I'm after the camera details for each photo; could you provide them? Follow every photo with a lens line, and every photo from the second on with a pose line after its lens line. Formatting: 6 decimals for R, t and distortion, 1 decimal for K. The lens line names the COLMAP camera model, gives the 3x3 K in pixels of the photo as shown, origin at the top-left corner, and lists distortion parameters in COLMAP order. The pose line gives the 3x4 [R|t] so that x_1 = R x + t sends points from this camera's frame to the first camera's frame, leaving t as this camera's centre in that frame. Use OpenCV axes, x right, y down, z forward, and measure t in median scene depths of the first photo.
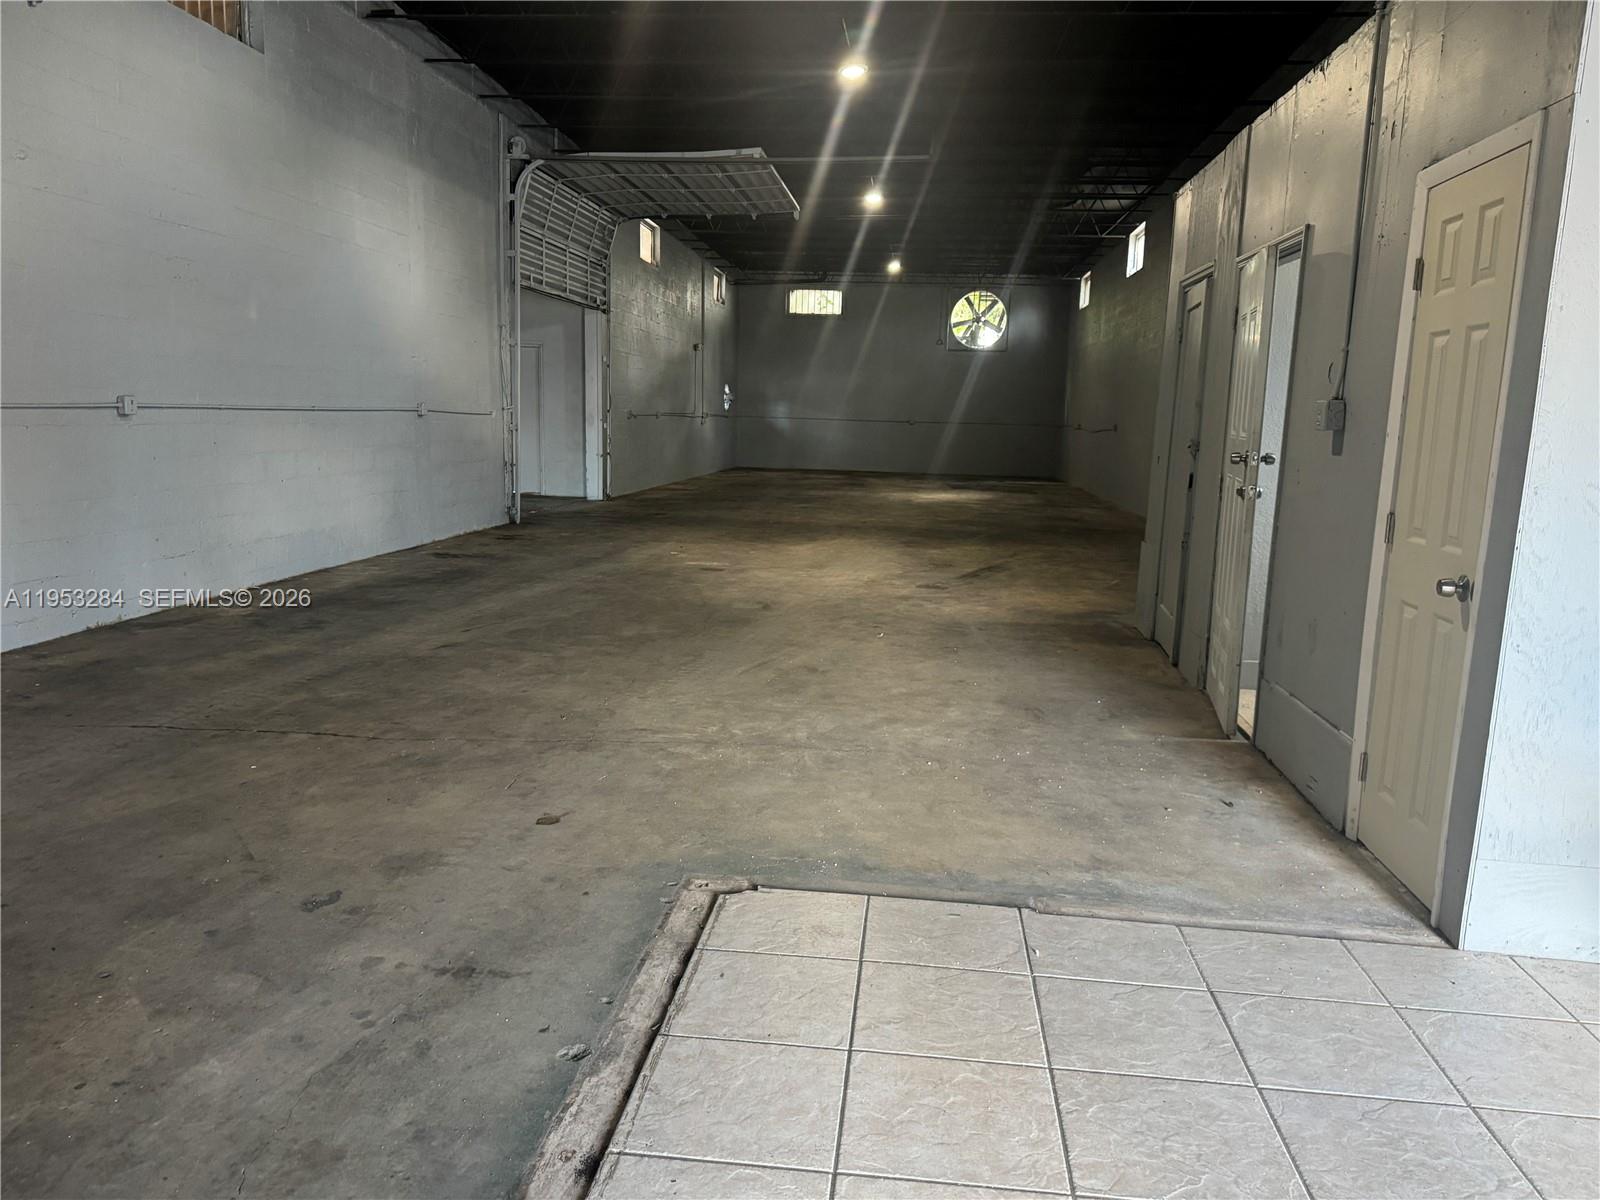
lens RADIAL K [[1234.4, 0, 800.0], [0, 1234.4, 600.0], [0, 0, 1]] dist [0.034084, -0.007724]
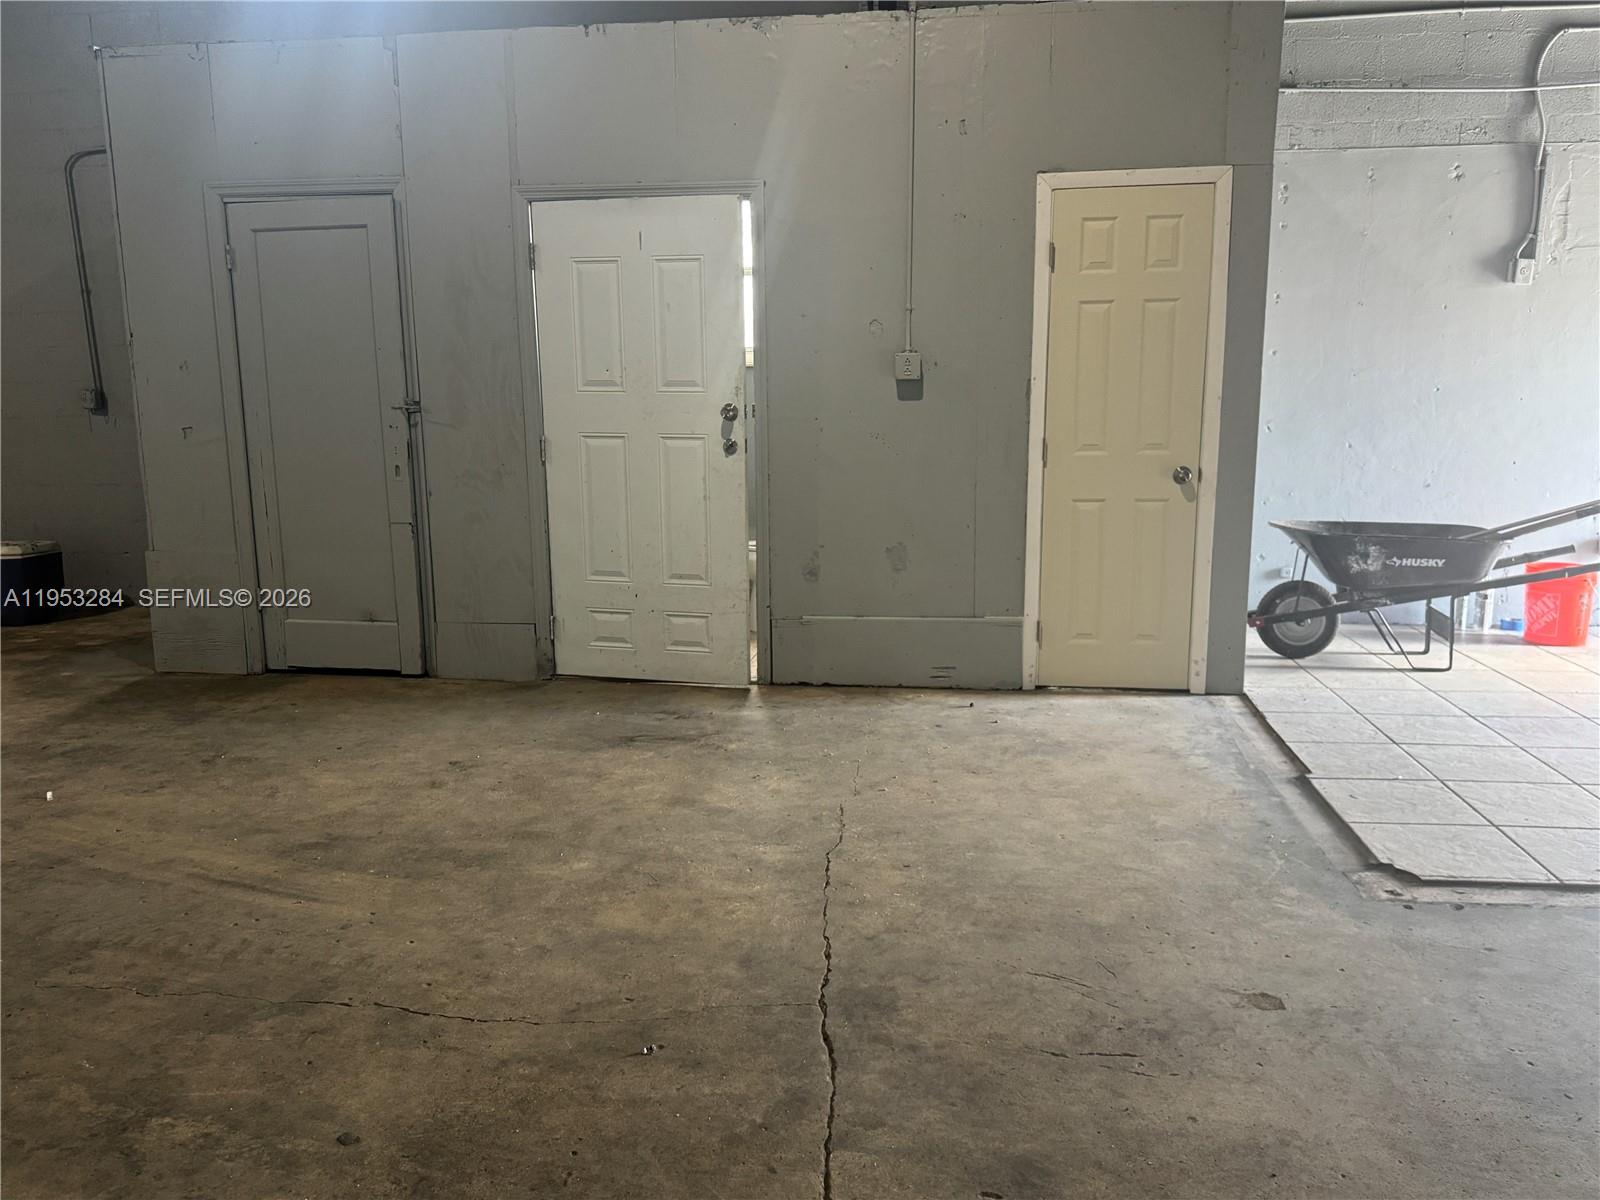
lens RADIAL K [[1234.4, 0, 800.0], [0, 1234.4, 600.0], [0, 0, 1]] dist [0.034084, -0.007724]
pose [[0.003075, -0.211064, 0.977467, -0.674565], [0.159555, 0.965053, 0.207882, -0.172846], [-0.987184, 0.155321, 0.036644, 0.987474]]
